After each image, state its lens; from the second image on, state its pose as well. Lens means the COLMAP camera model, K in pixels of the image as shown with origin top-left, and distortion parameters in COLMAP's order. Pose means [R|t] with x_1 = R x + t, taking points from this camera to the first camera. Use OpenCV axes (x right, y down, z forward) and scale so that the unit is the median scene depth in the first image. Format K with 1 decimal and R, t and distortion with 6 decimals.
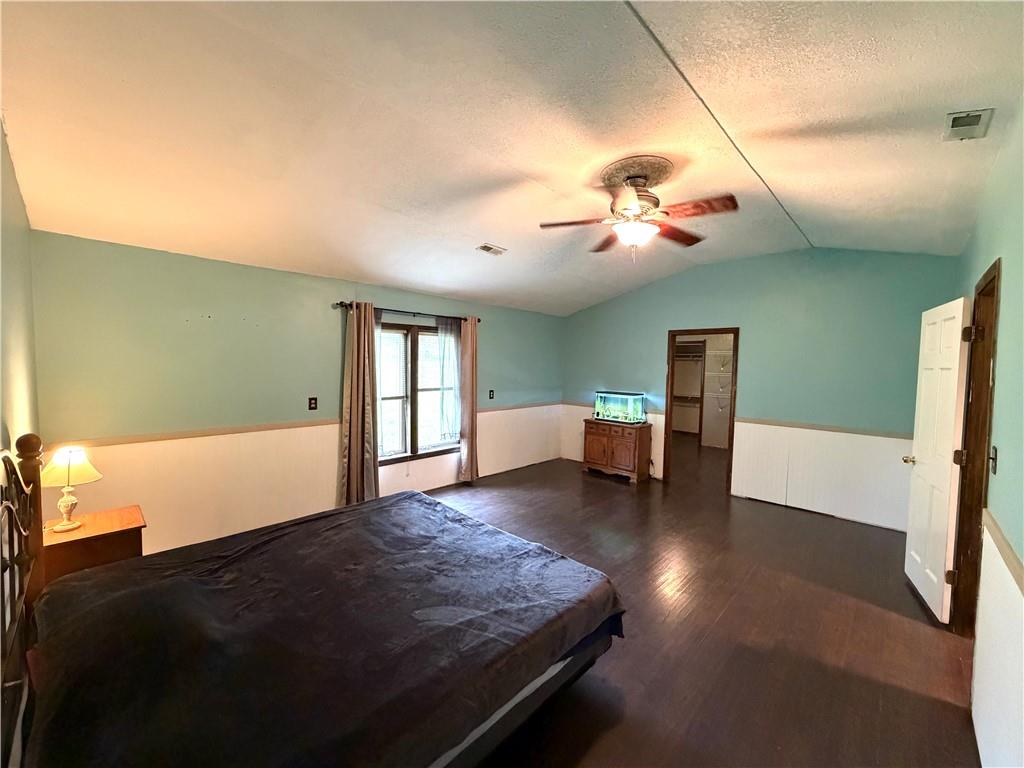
lens RADIAL K [[407.6, 0, 514.5], [0, 407.6, 379.3], [0, 0, 1]] dist [-0.001542, -0.000074]
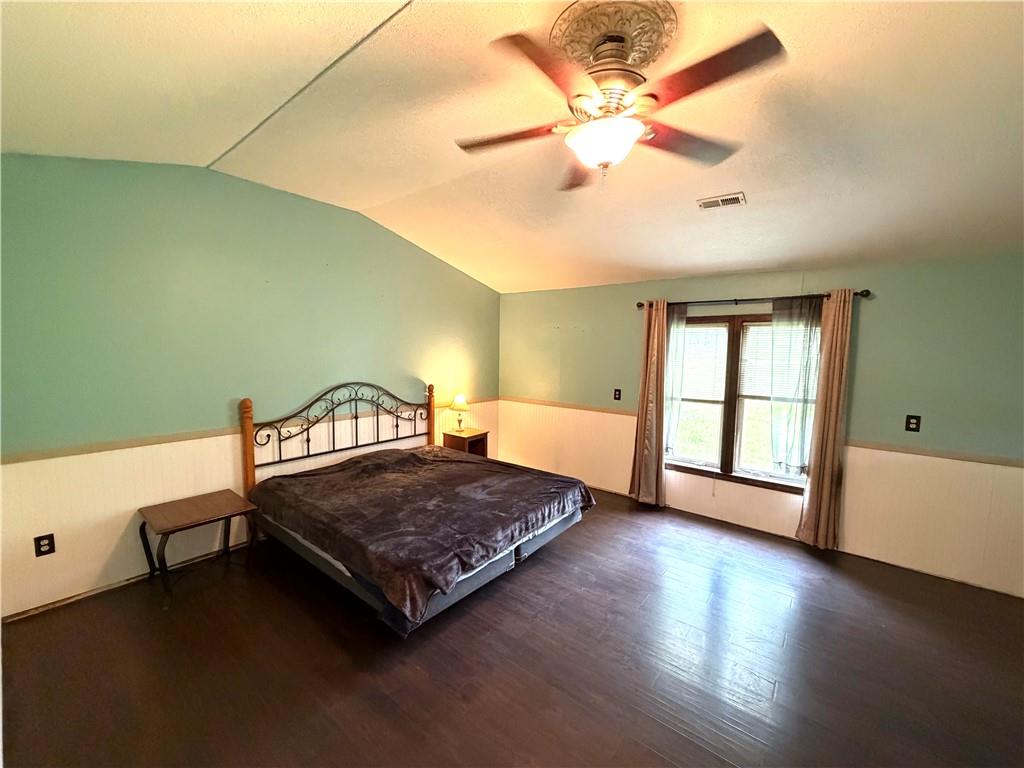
lens RADIAL K [[407.6, 0, 514.2], [0, 407.6, 388.8], [0, 0, 1]] dist [-0.001542, -0.000074]
pose [[0.095308, 0.071816, -0.992854, 0.507748], [-0.068156, 0.995524, 0.065467, -0.010435], [0.993112, 0.061430, 0.099776, 0.476957]]
